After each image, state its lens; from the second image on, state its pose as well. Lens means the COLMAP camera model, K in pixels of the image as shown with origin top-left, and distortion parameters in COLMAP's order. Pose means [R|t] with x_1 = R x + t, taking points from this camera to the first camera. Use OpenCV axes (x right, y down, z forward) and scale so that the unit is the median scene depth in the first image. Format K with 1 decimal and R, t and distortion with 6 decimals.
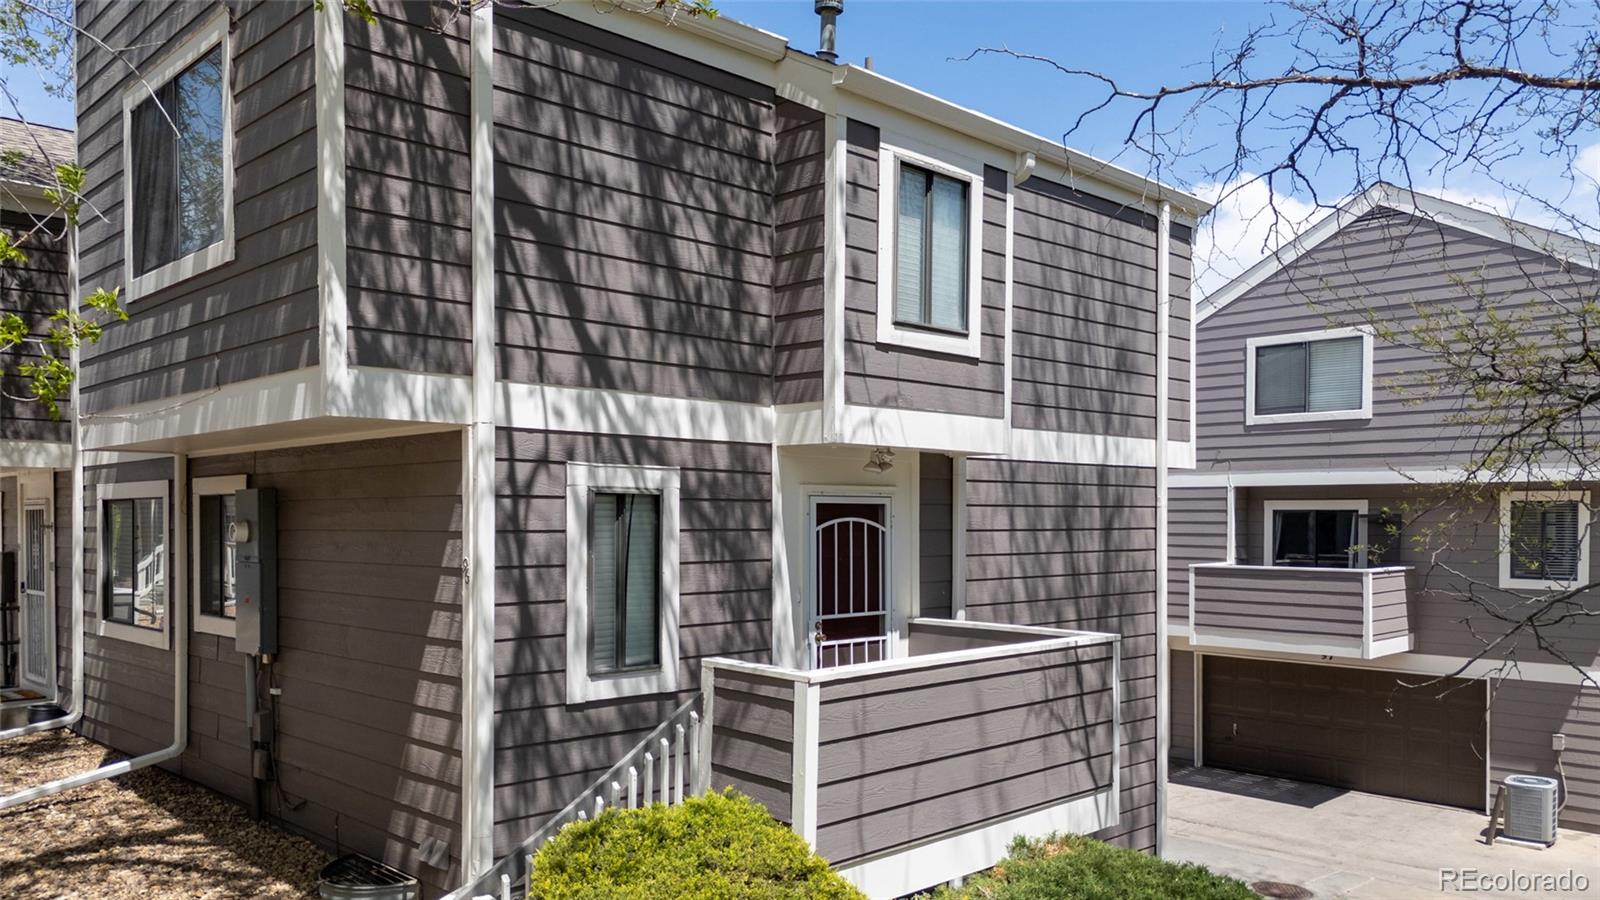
lens RADIAL K [[1183.9, 0, 802.9], [0, 1183.9, 547.1], [0, 0, 1]] dist [0.114564, -0.082689]
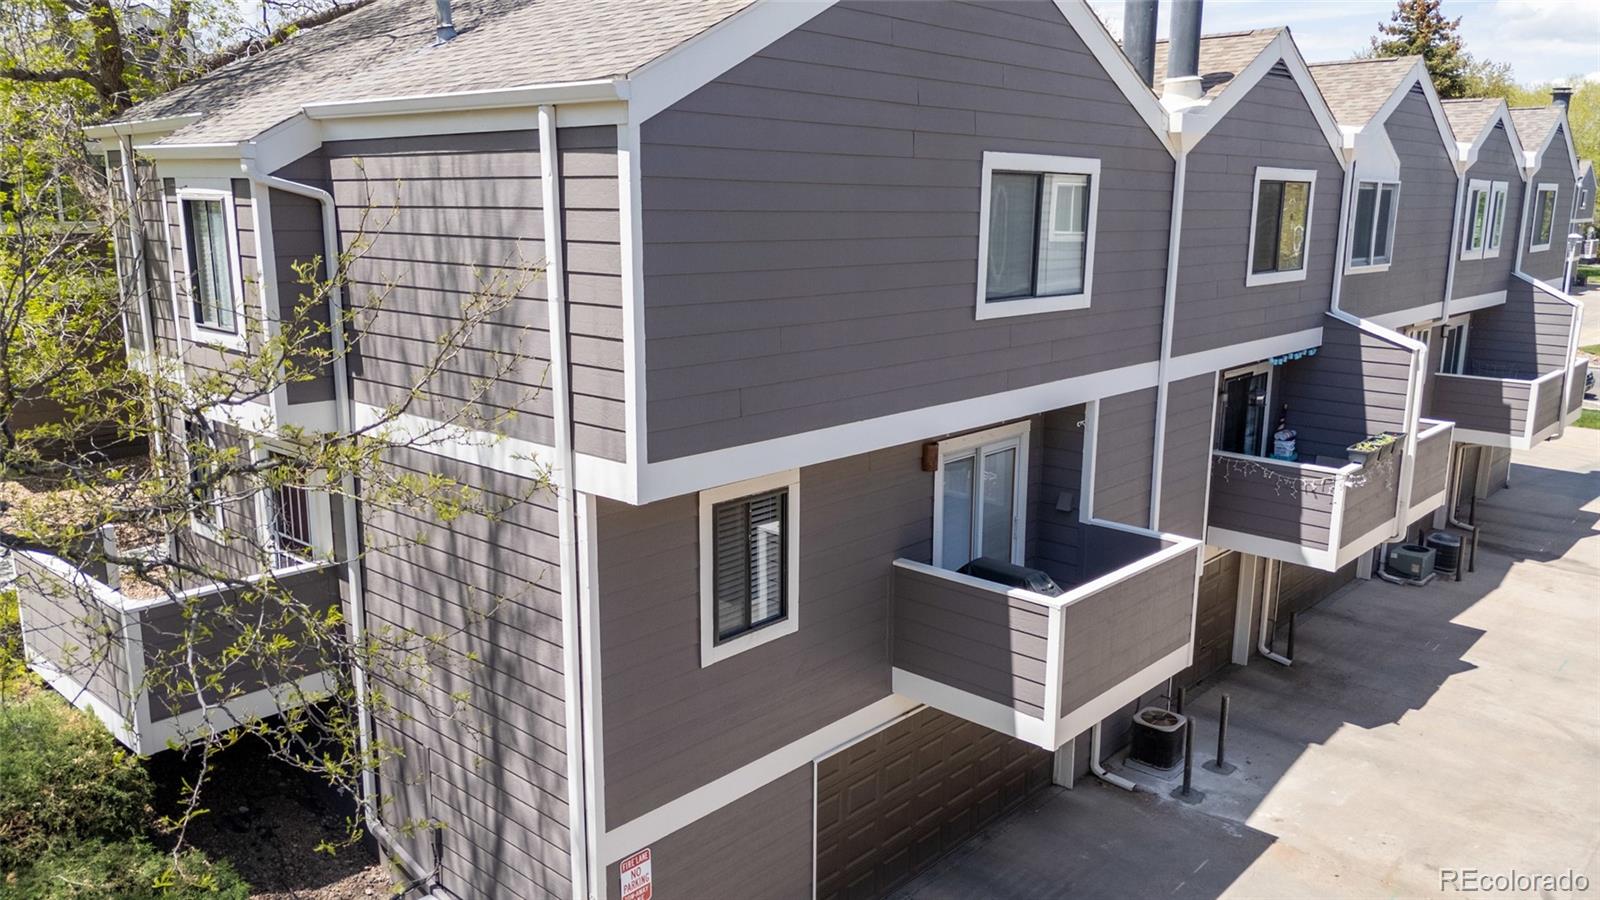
lens RADIAL K [[1192.2, 0, 801.4], [0, 1192.2, 456.8], [0, 0, 1]] dist [0.044091, -0.005631]
pose [[0.065449, 0.203492, -0.976887, 1.075771], [-0.027407, 0.978983, 0.202092, -0.249677], [0.997479, 0.013547, 0.069651, 1.175918]]
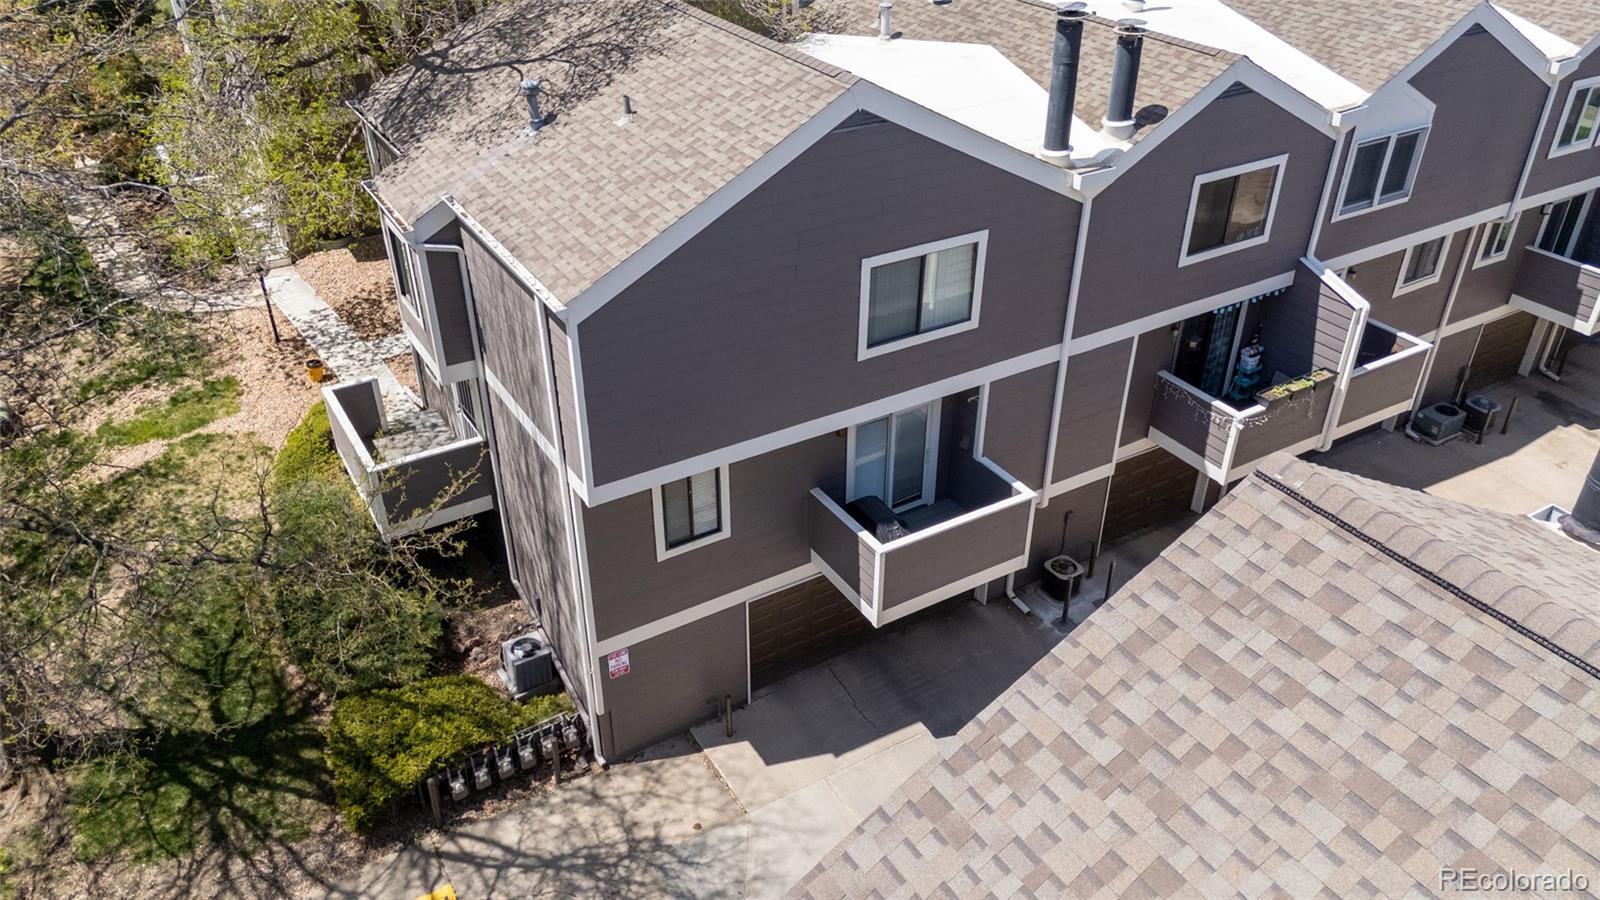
lens RADIAL K [[1192.2, 0, 801.4], [0, 1192.2, 456.8], [0, 0, 1]] dist [0.044091, -0.005631]
pose [[-0.216497, 0.515438, -0.829128, 1.384096], [-0.028602, 0.845556, 0.533120, -0.823758], [0.975864, 0.139133, -0.168318, 1.566210]]
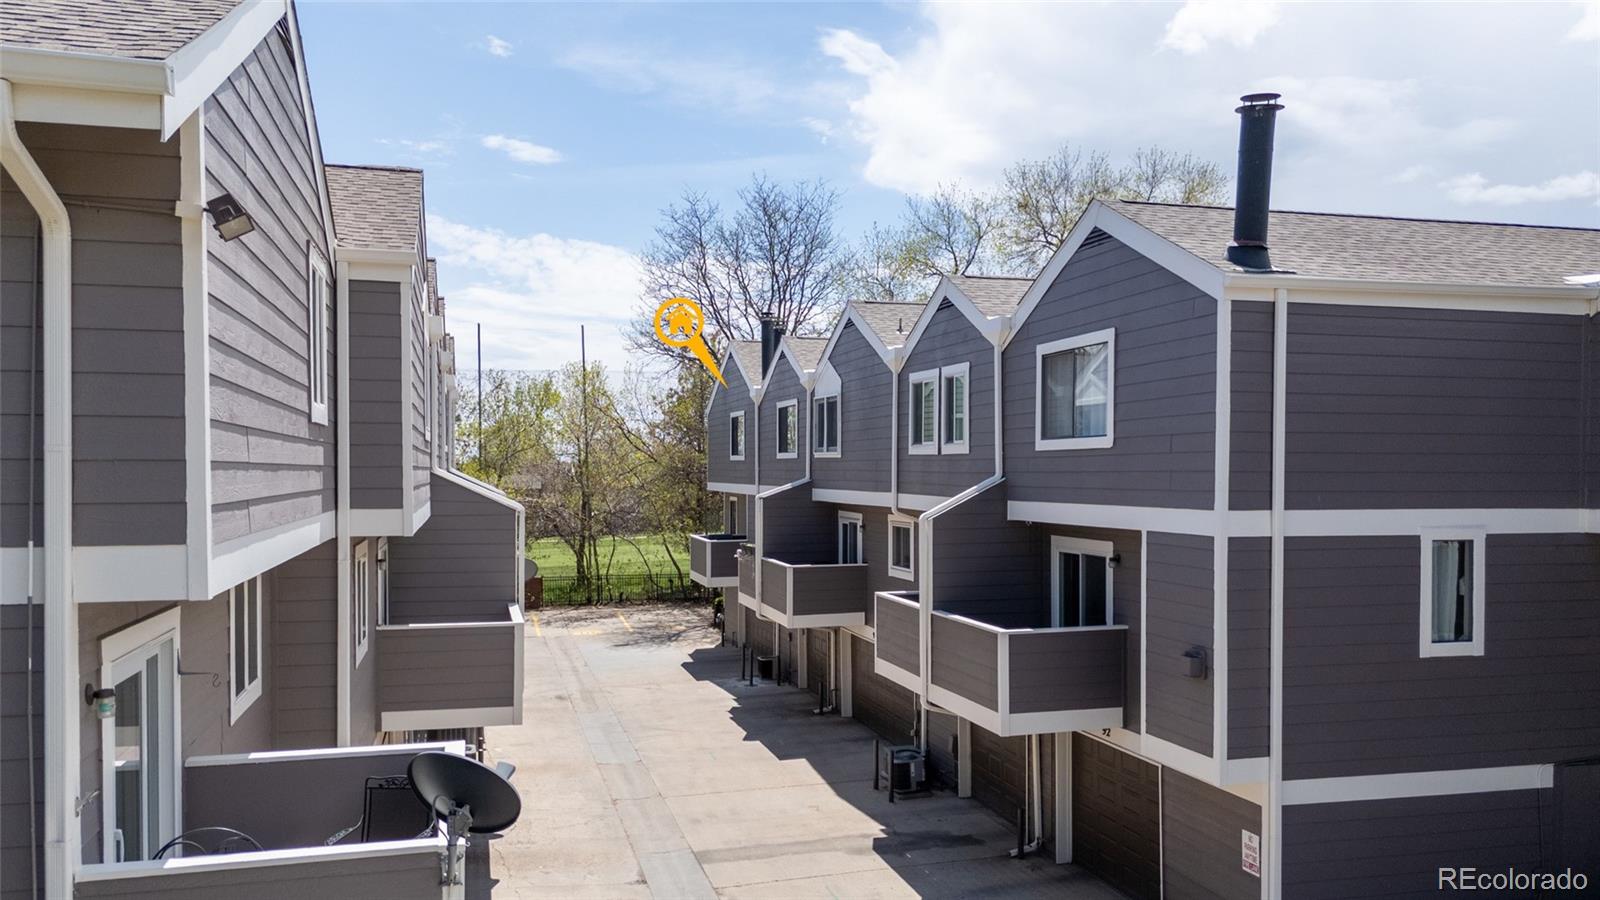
lens RADIAL K [[1192.2, 0, 801.4], [0, 1192.2, 456.8], [0, 0, 1]] dist [0.044091, -0.005631]
pose [[-0.875617, 0.001728, 0.483003, -1.588009], [0.008889, 0.999882, 0.012537, -0.217408], [-0.482924, 0.015271, -0.875529, 4.111301]]
